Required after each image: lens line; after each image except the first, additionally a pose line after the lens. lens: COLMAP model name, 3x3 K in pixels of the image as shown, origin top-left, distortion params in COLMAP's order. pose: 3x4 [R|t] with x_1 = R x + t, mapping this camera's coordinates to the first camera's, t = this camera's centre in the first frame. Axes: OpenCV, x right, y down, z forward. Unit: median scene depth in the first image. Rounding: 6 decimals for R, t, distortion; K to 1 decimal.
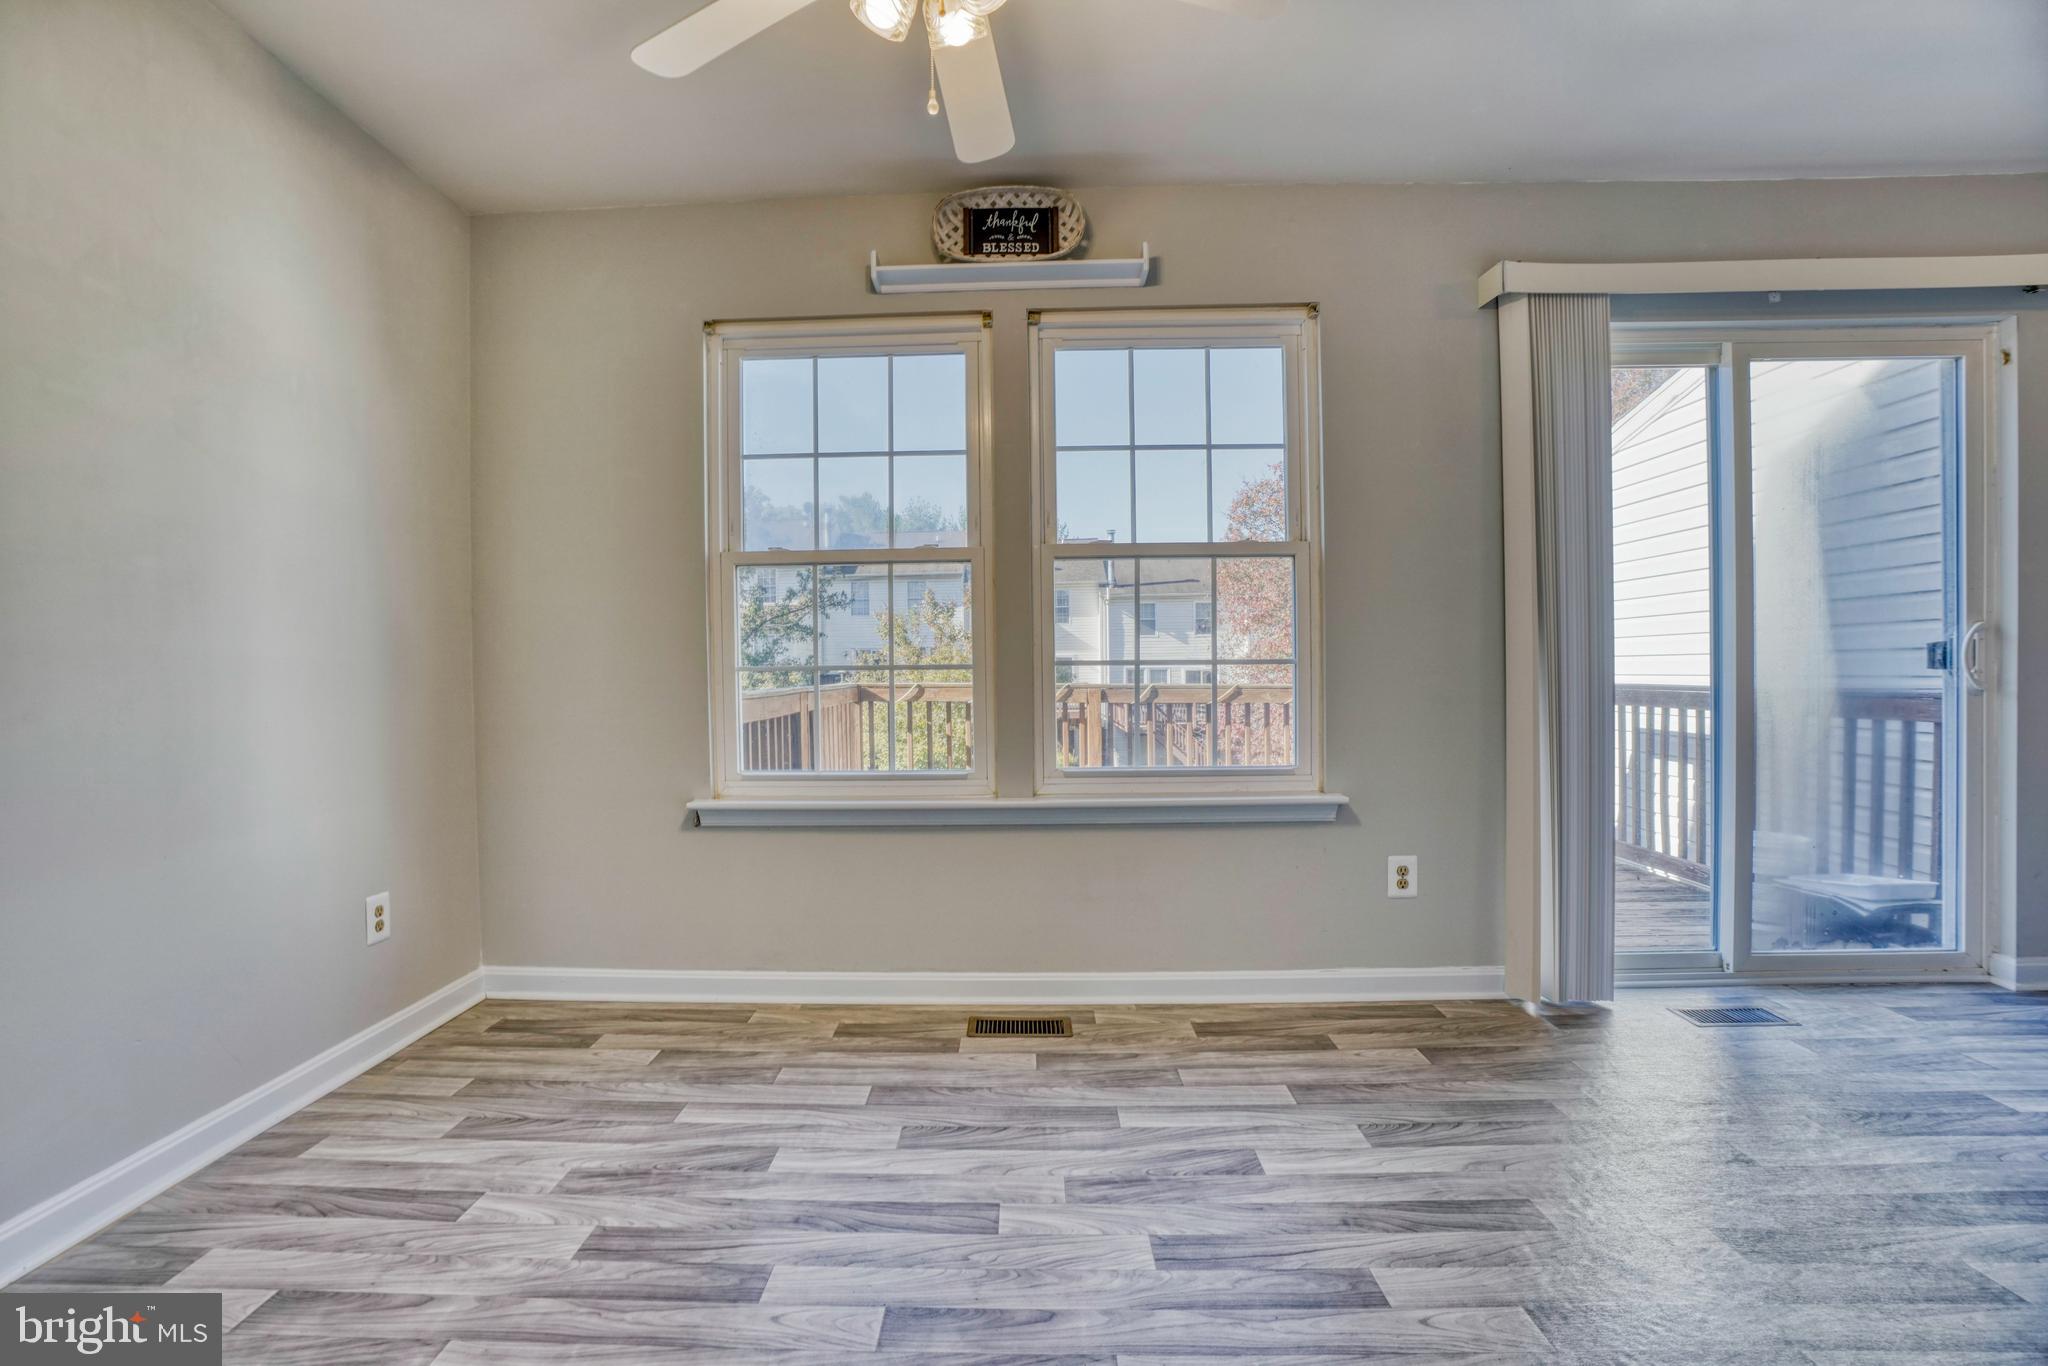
lens RADIAL K [[947.3, 0, 997.6], [0, 947.3, 689.8], [0, 0, 1]] dist [-0.071741, 0.026781]
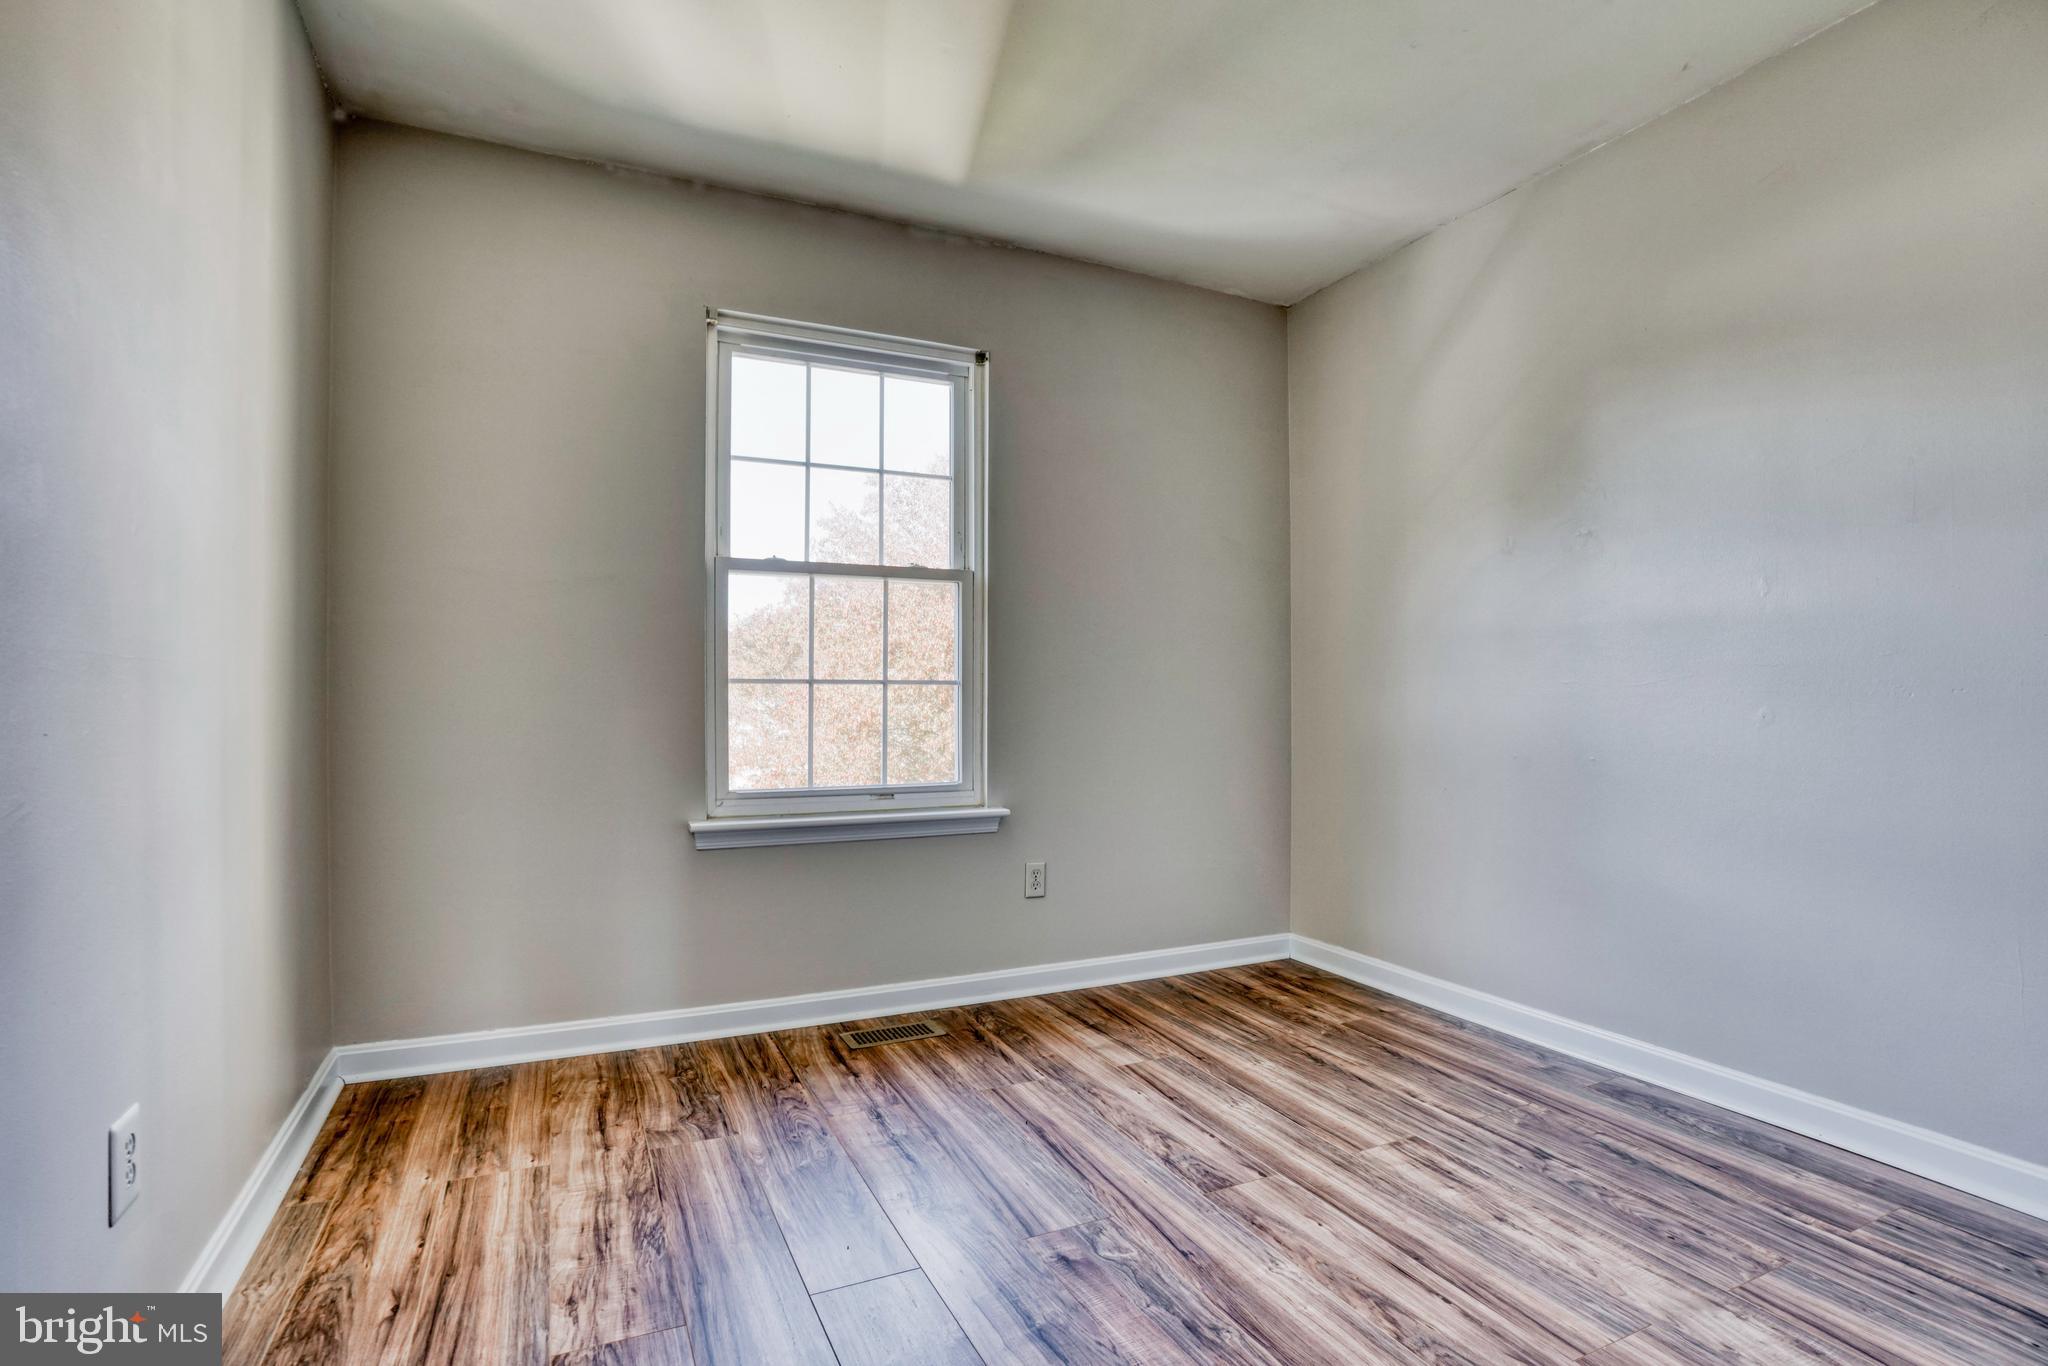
lens RADIAL K [[961.3, 0, 1009.2], [0, 961.3, 706.3], [0, 0, 1]] dist [-0.070587, 0.027604]
pose [[0.897834, 0.009651, 0.440227, -0.111167], [-0.008000, 0.999952, -0.005607, 0.001607], [-0.440261, 0.001512, 0.897869, 0.004645]]
